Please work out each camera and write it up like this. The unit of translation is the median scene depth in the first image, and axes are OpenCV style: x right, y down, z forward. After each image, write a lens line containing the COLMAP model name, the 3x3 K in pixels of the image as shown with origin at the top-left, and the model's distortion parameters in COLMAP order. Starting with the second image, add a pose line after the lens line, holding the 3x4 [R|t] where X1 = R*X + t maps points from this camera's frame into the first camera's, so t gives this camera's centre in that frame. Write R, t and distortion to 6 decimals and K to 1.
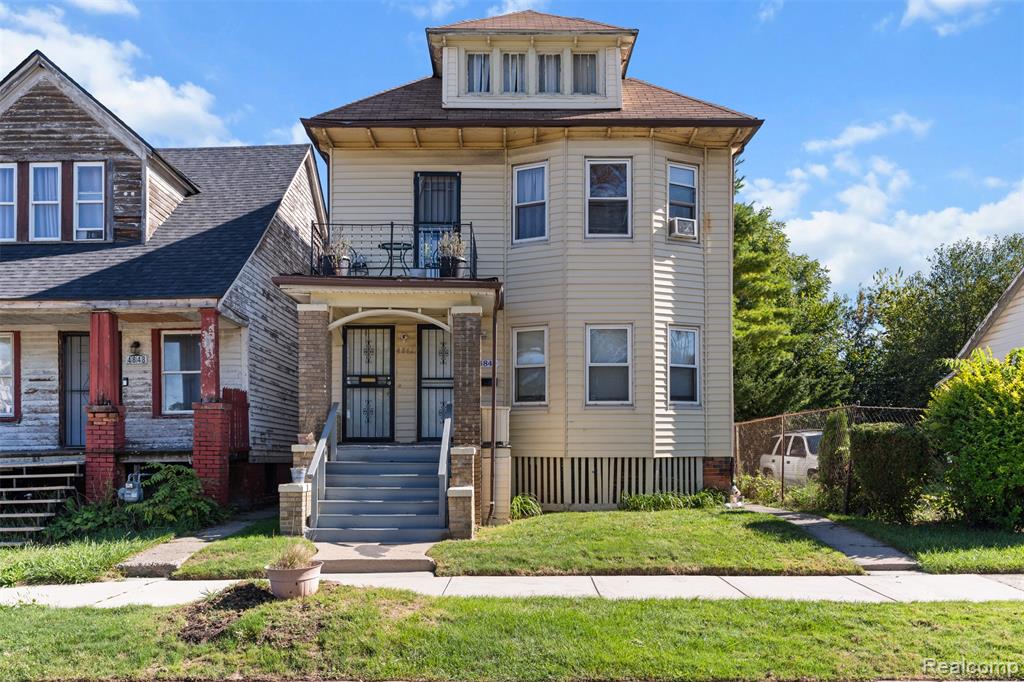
lens RADIAL K [[827.7, 0, 511.9], [0, 827.7, 341.9], [0, 0, 1]] dist [0.001484, 0.001648]
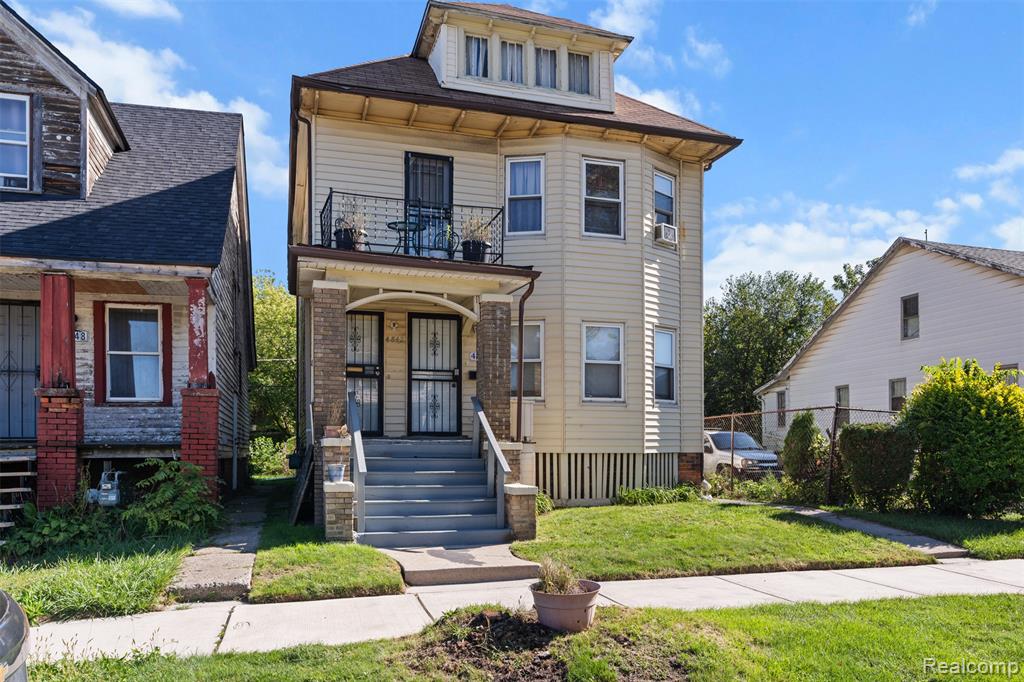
lens RADIAL K [[750.7, 0, 529.0], [0, 750.7, 359.8], [0, 0, 1]] dist [-0.000505, 0.003304]
pose [[0.958453, 0.037046, 0.282836, -0.233728], [-0.041443, 0.999095, 0.009579, 0.020042], [-0.282226, -0.020903, 0.959120, 0.143680]]
